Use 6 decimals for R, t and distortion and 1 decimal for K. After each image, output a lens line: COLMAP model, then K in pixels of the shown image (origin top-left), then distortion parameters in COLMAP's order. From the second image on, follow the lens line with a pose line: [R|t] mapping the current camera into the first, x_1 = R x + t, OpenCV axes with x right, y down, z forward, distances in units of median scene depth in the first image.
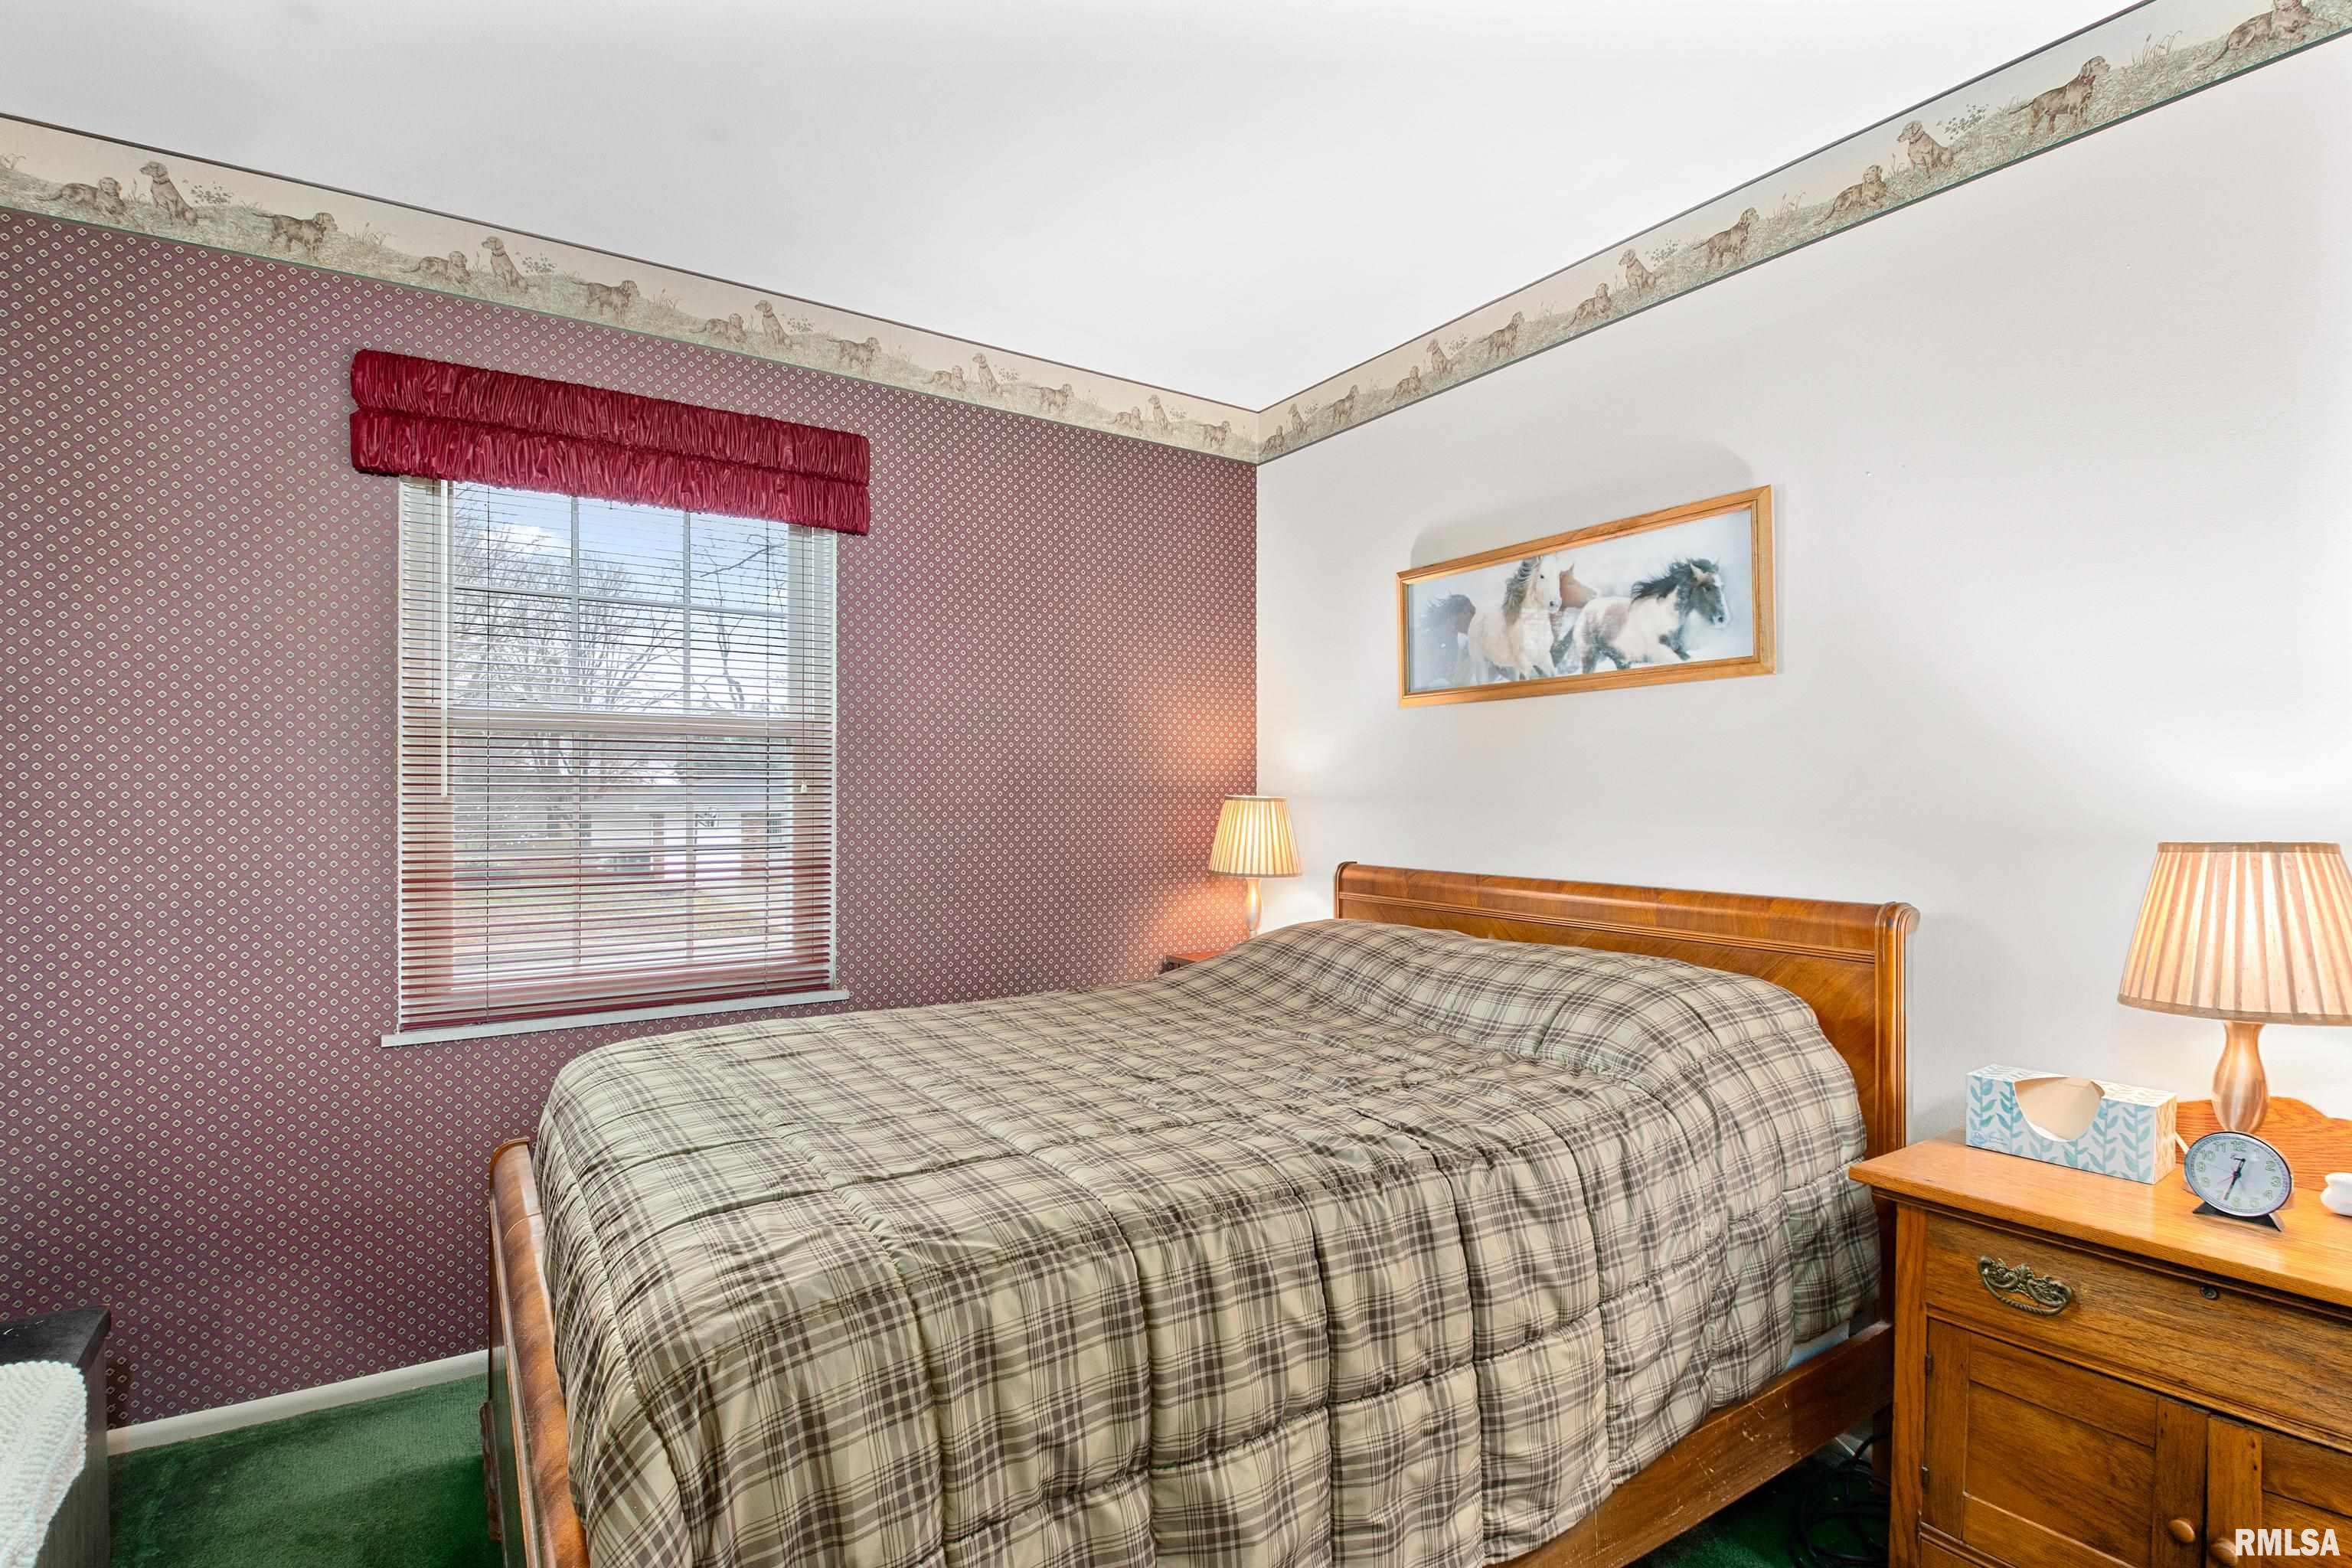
lens RADIAL K [[1101.2, 0, 1174.5], [0, 1101.2, 794.1], [0, 0, 1]] dist [0.006520, -0.013740]
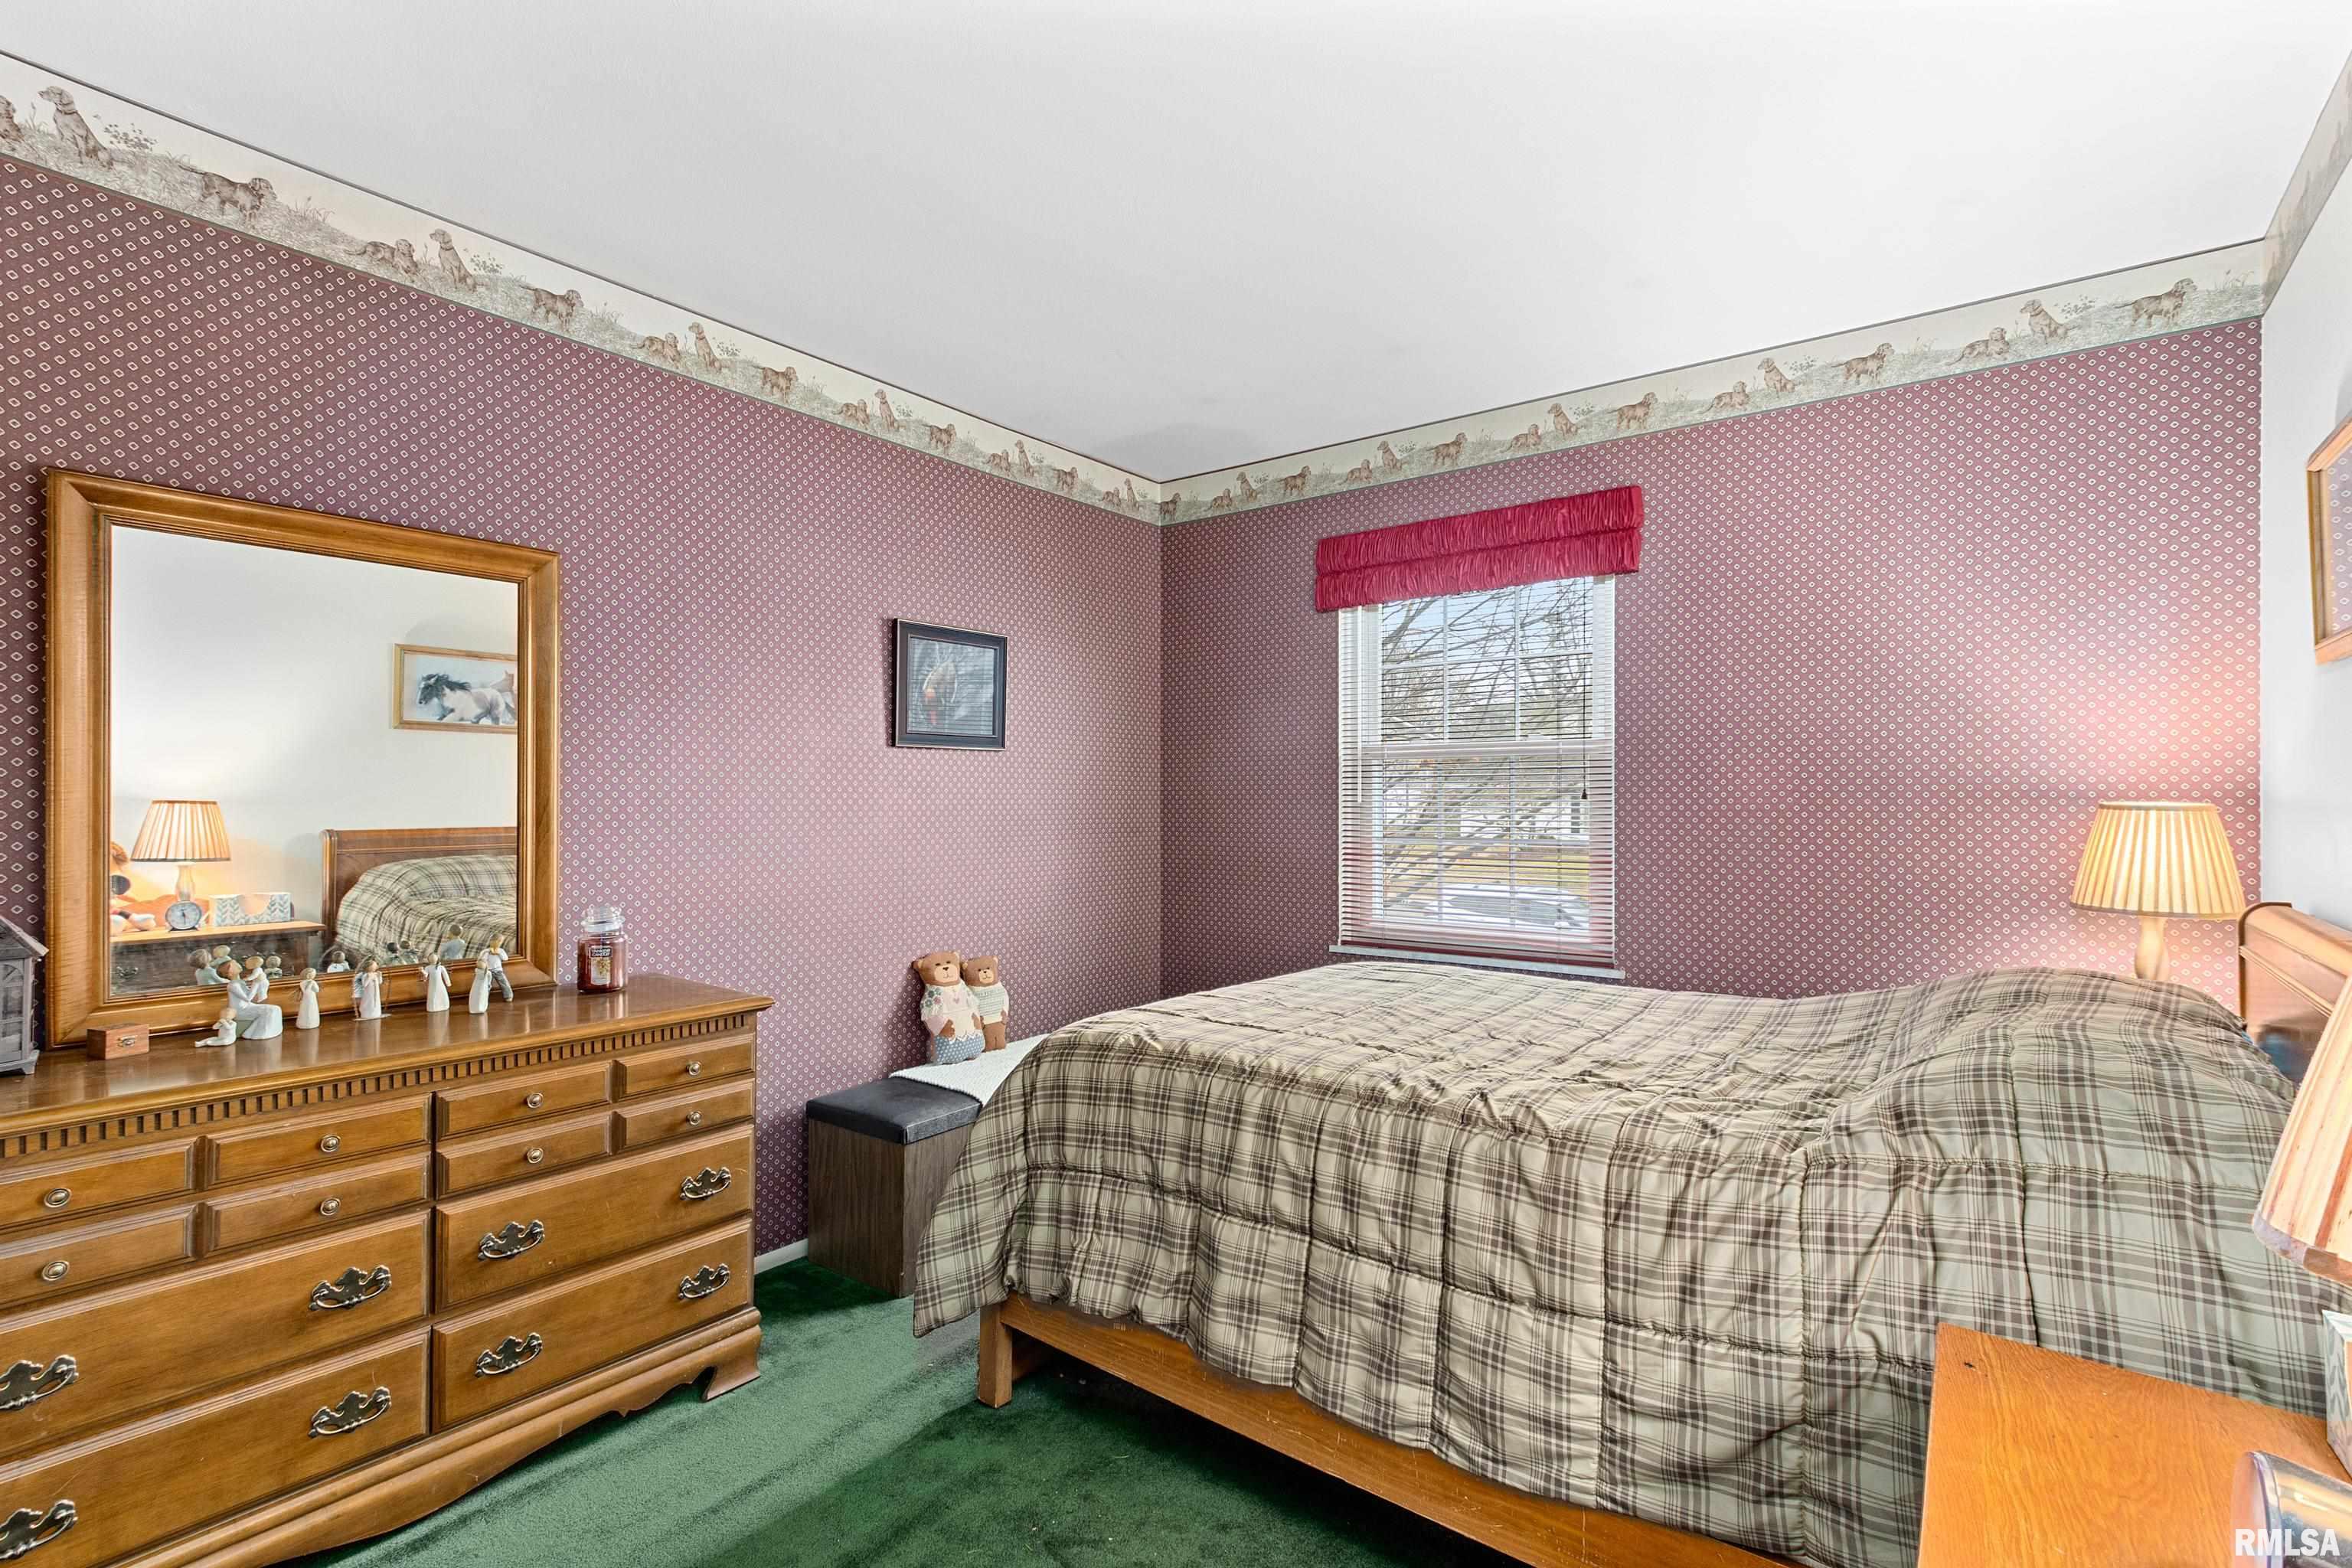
lens RADIAL K [[1101.2, 0, 1129.3], [0, 1101.2, 794.0], [0, 0, 1]] dist [0.006520, -0.013740]
pose [[0.308779, -0.006290, -0.951113, 1.250074], [0.001979, 0.999980, -0.005971, -0.002244], [0.951132, -0.000039, 0.308785, 0.304914]]
